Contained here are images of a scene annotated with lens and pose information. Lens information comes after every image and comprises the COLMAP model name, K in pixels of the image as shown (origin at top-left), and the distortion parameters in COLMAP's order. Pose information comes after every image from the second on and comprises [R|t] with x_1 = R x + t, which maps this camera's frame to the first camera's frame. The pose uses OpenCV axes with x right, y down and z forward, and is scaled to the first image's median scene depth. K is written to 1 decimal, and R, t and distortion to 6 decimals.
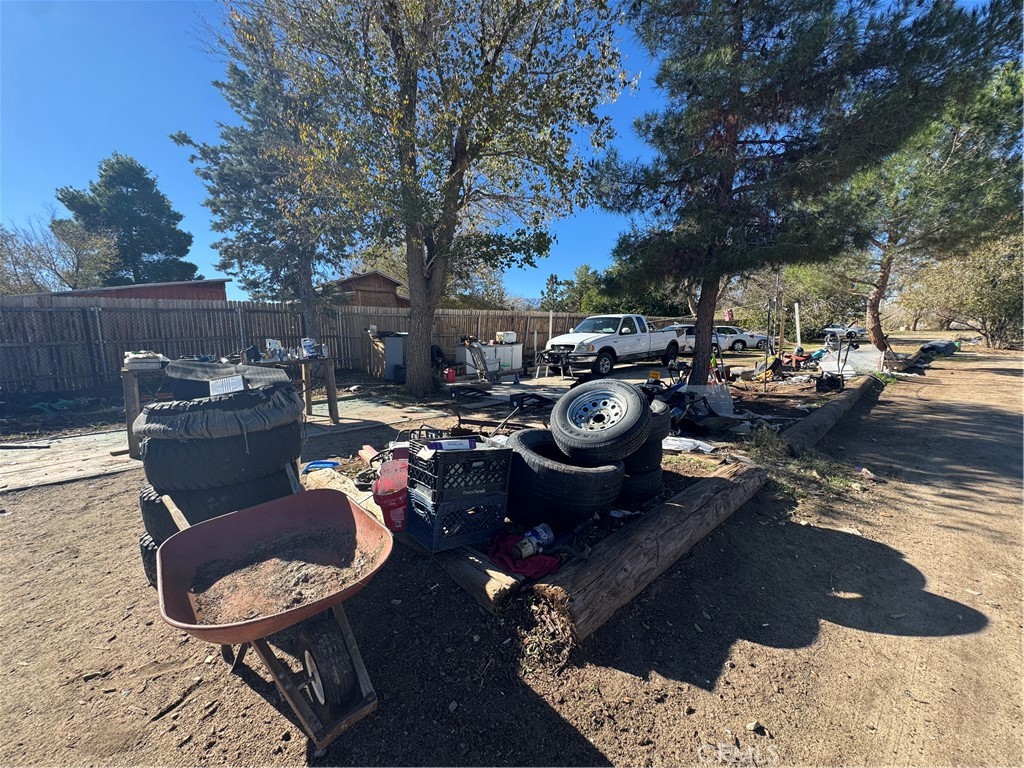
lens RADIAL K [[408.2, 0, 512.0], [0, 408.2, 384.0], [0, 0, 1]] dist [-0.003089, 0.000295]
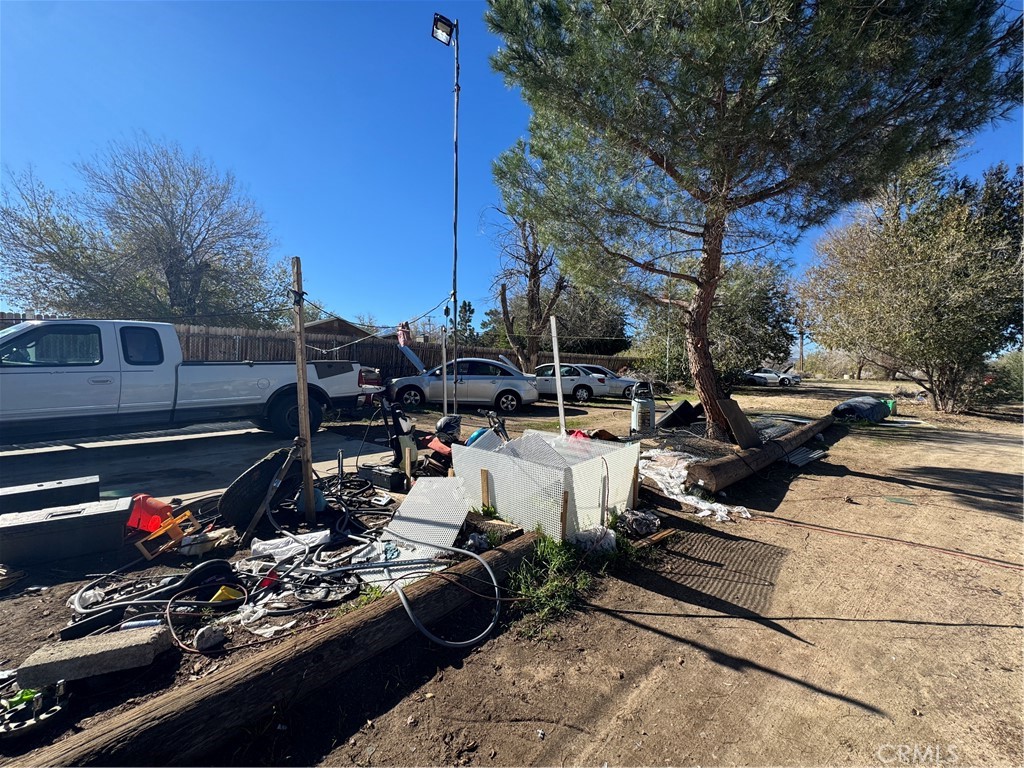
lens RADIAL K [[408.2, 0, 512.0], [0, 408.2, 384.0], [0, 0, 1]] dist [-0.003089, 0.000295]
pose [[0.997912, 0.034366, 0.054686, 0.440008], [-0.029657, 0.995965, -0.084705, -0.054115], [-0.057377, 0.082906, 0.994904, 0.374145]]
